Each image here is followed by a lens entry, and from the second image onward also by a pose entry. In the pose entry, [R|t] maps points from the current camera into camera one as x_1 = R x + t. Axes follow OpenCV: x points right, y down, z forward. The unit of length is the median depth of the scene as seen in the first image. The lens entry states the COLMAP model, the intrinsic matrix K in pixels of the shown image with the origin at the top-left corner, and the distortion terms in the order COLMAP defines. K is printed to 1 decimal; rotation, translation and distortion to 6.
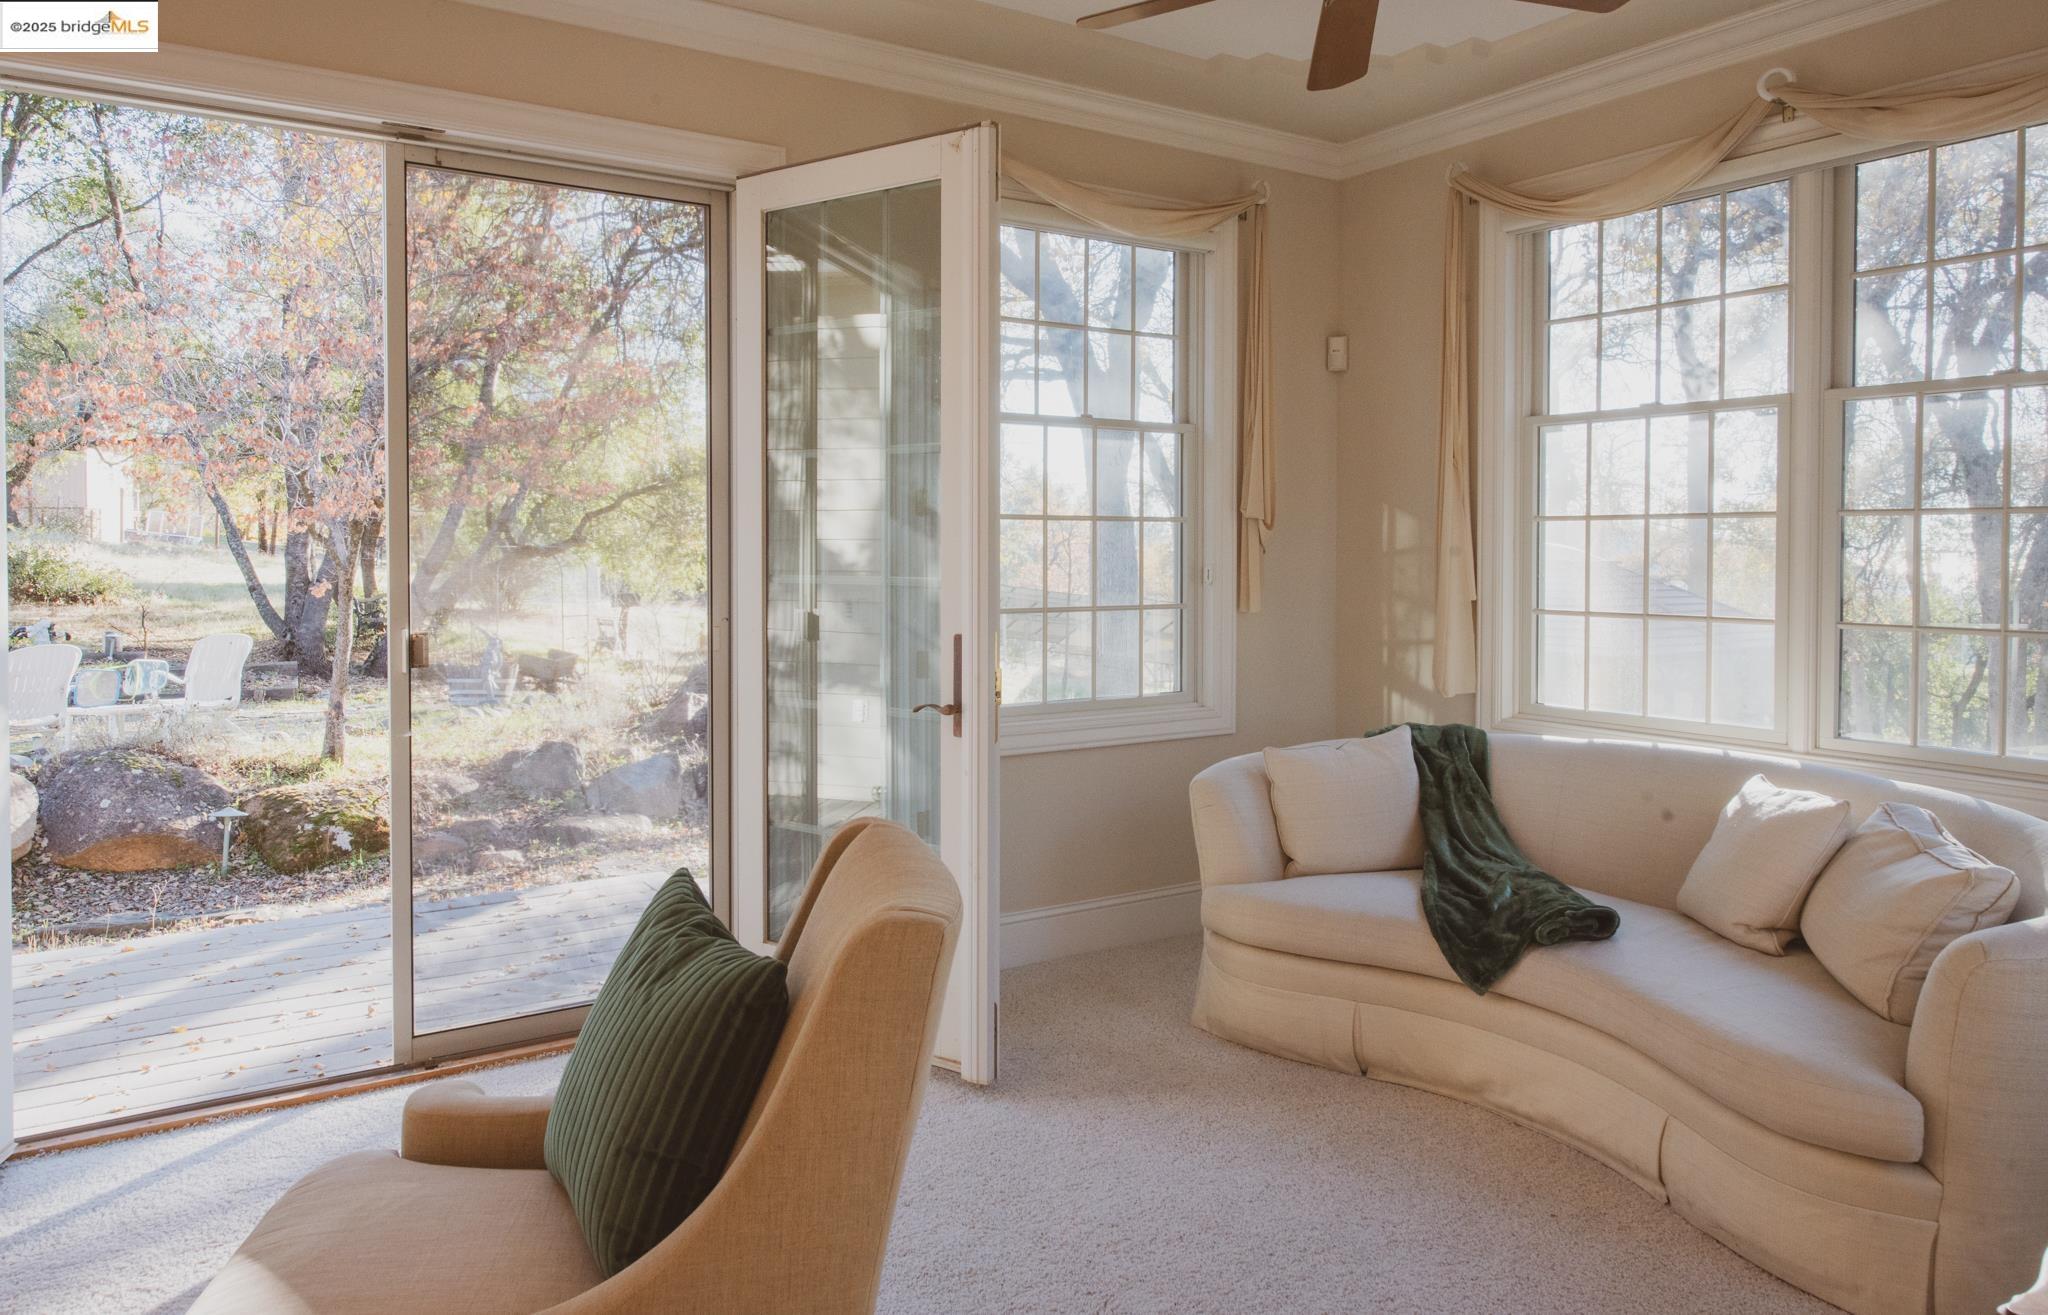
lens RADIAL K [[1384.6, 0, 1022.4], [0, 1384.6, 577.6], [0, 0, 1]] dist [0.000028, 0.000591]
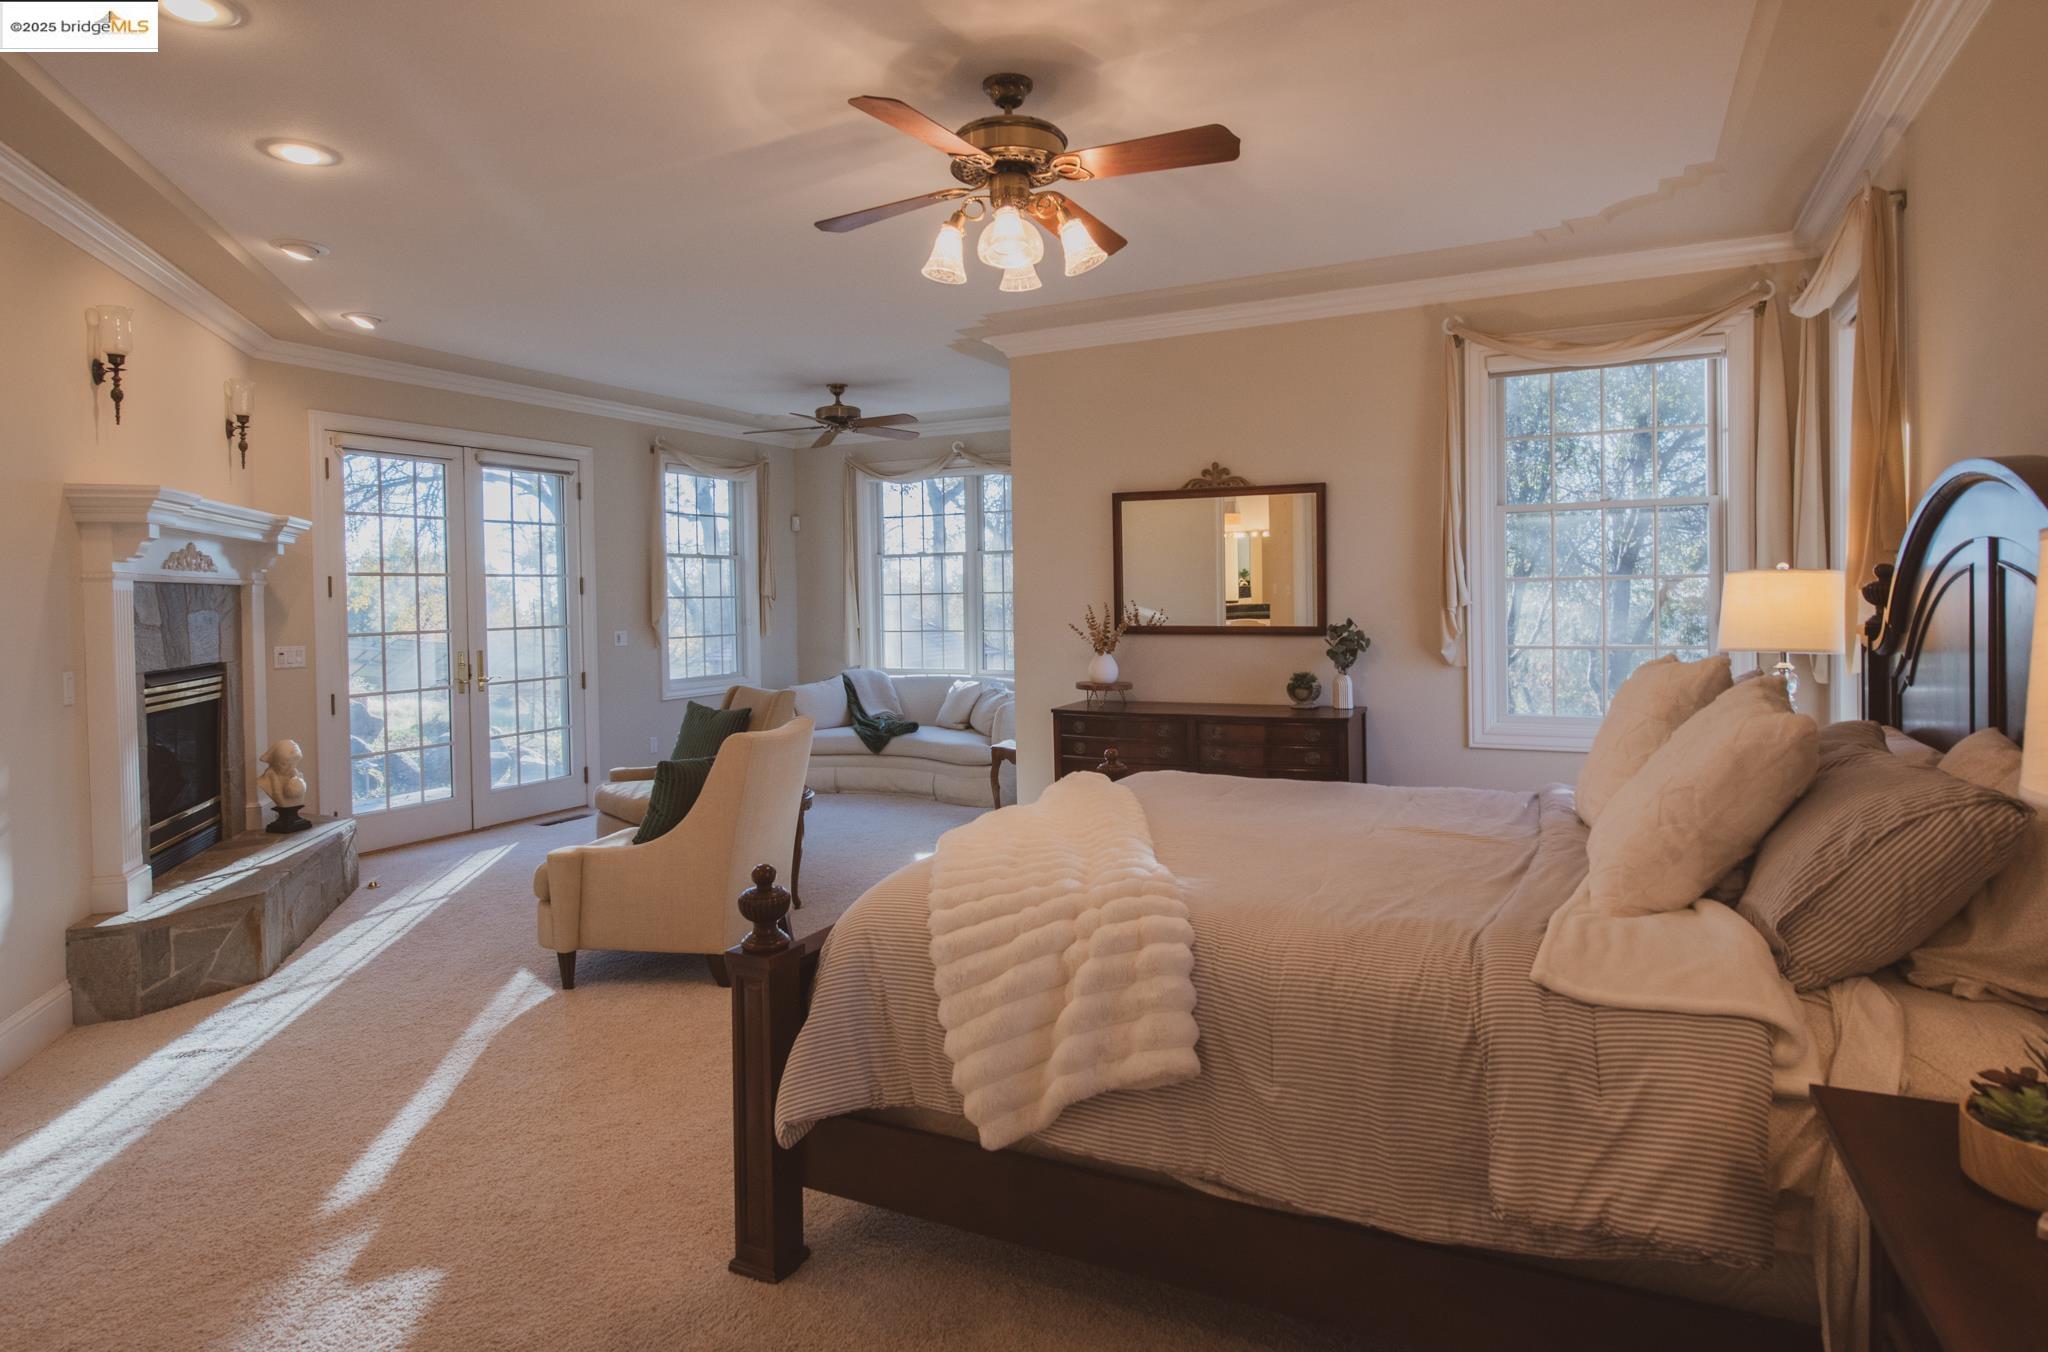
lens RADIAL K [[1170.3, 0, 1028.8], [0, 1170.3, 617.1], [0, 0, 1]] dist [0.002098, 0.000153]
pose [[0.865575, -0.027127, 0.500044, -0.524943], [0.030398, 0.999537, 0.001605, 0.003270], [-0.499856, 0.013811, 0.865998, -1.111900]]
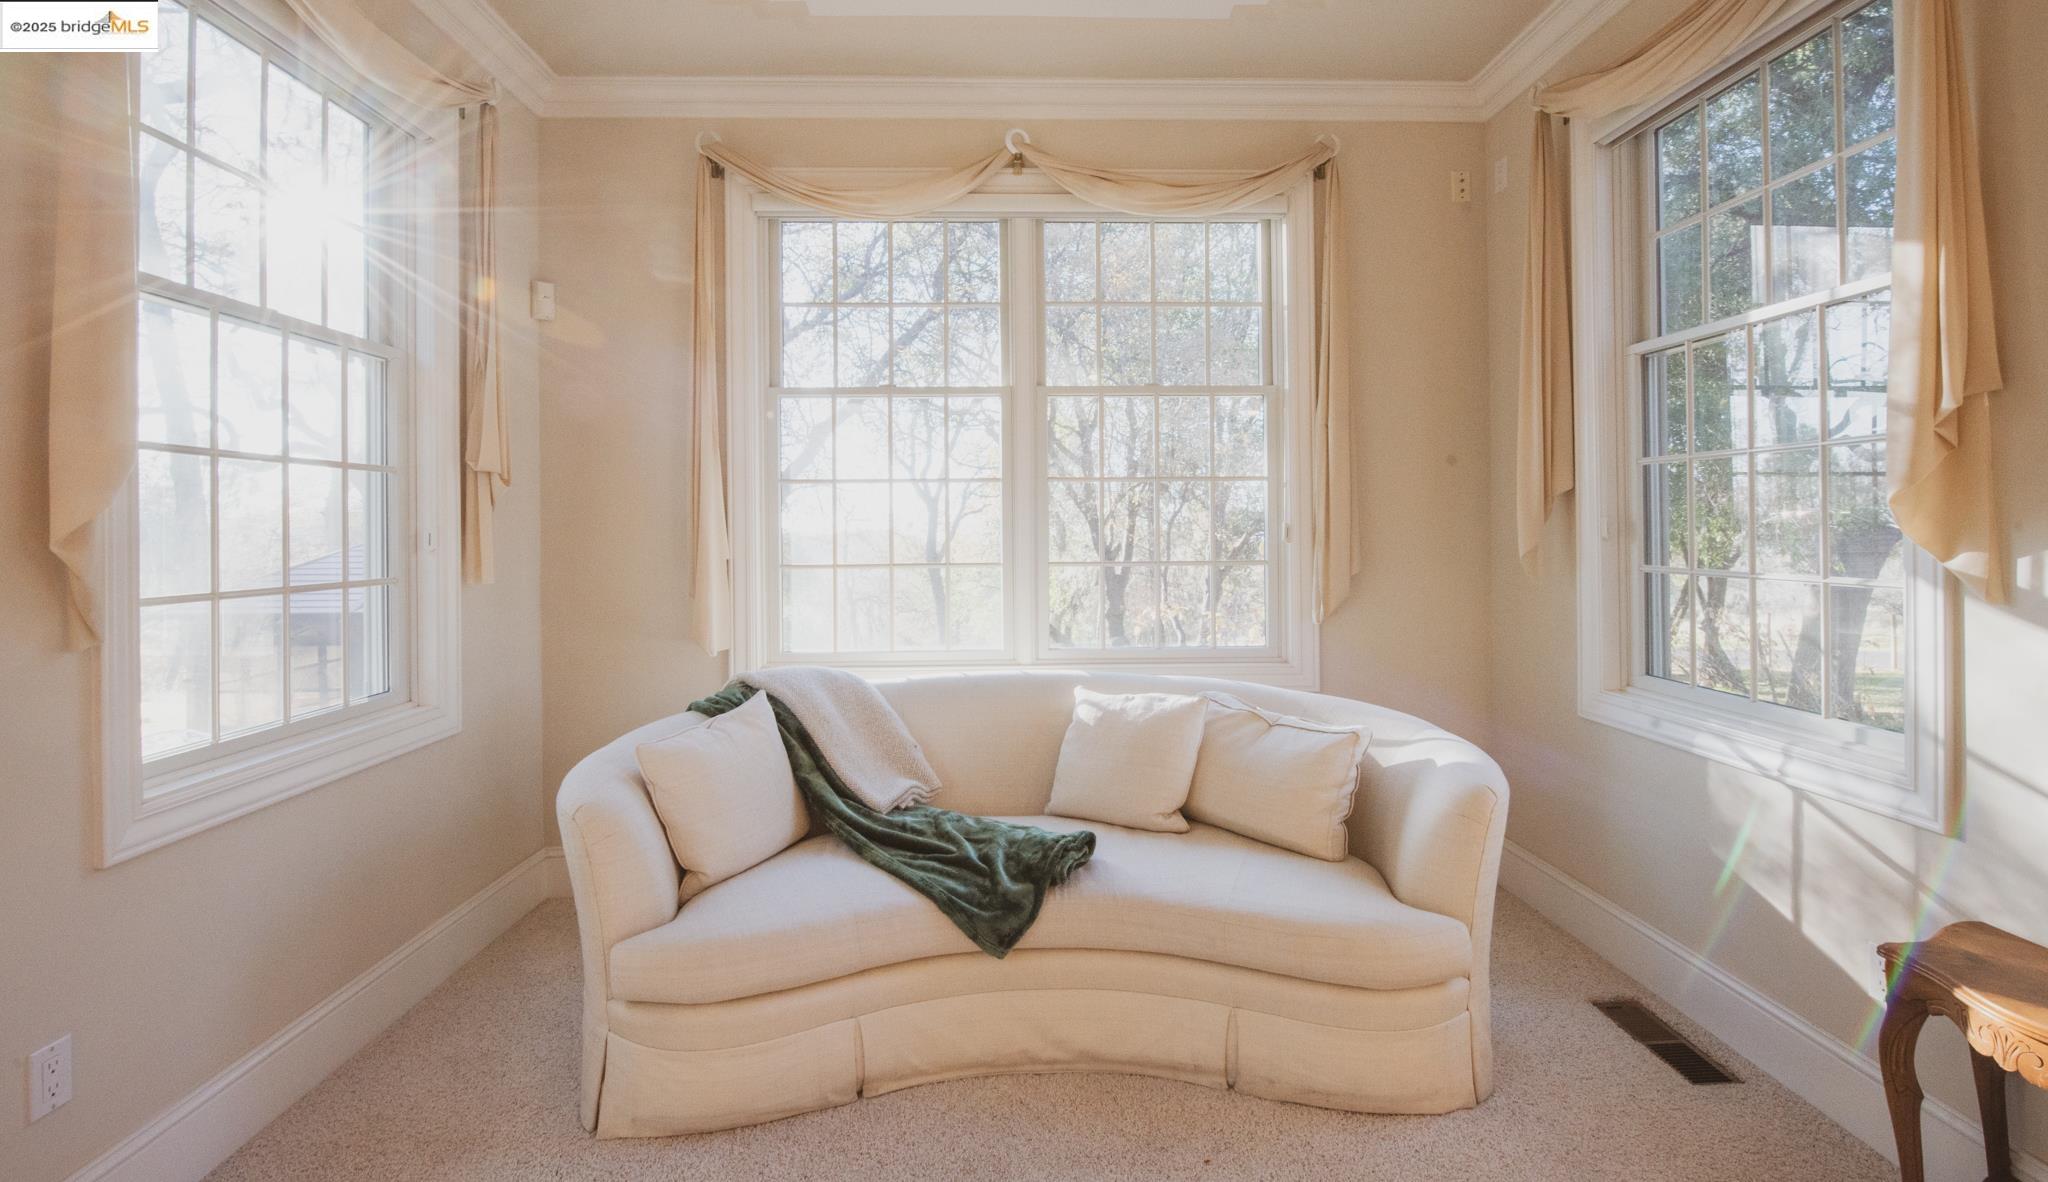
lens RADIAL K [[943.7, 0, 1028.2], [0, 943.7, 520.4], [0, 0, 1]] dist [-0.018239, -0.000099]
pose [[0.522950, -0.001713, 0.852362, -0.173892], [0.028532, 0.999473, -0.015497, 0.005719], [-0.851886, 0.032423, 0.522723, 0.504513]]
